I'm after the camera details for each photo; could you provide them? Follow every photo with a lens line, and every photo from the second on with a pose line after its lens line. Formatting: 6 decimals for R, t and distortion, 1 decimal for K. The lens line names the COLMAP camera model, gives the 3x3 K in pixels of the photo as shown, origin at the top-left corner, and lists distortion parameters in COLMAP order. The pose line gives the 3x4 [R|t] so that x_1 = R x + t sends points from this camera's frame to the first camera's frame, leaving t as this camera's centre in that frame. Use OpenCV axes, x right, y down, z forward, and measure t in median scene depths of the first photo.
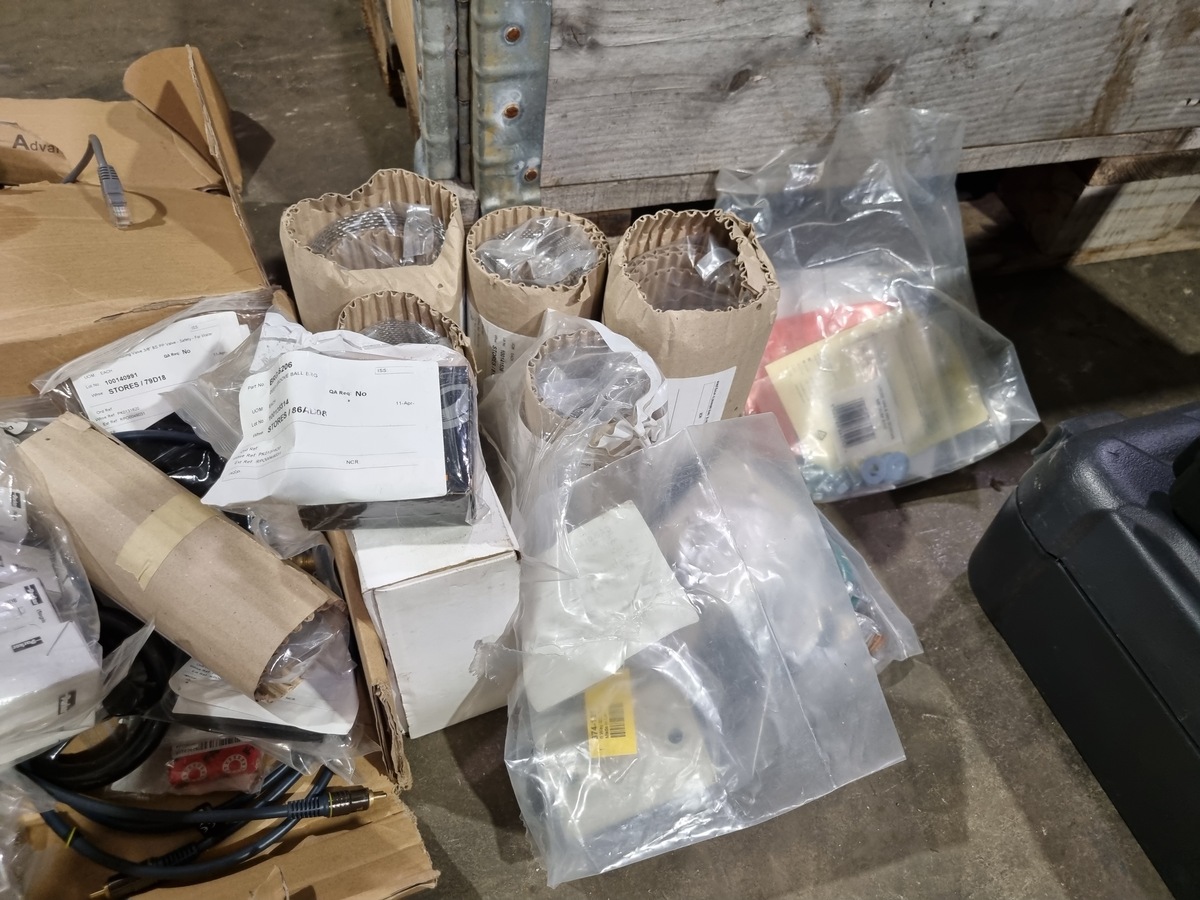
lens RADIAL K [[950.3, 0, 598.3], [0, 950.3, 456.2], [0, 0, 1]] dist [0.053057, -0.028223]
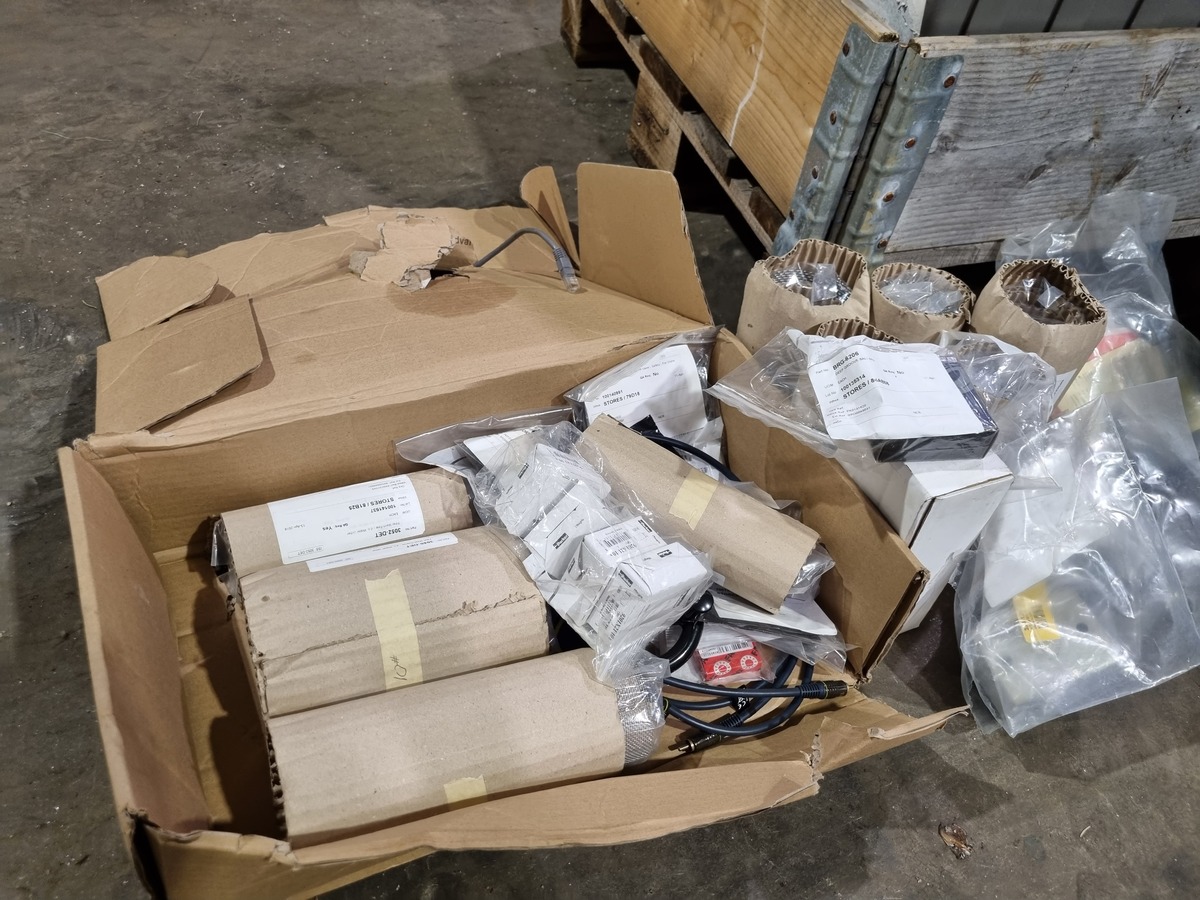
lens RADIAL K [[950.3, 0, 598.3], [0, 950.3, 456.2], [0, 0, 1]] dist [0.053057, -0.028223]
pose [[0.999333, -0.027112, 0.024449, -0.513744], [0.029735, 0.993014, -0.114188, 0.149100], [-0.021183, 0.114839, 0.993158, -0.308928]]
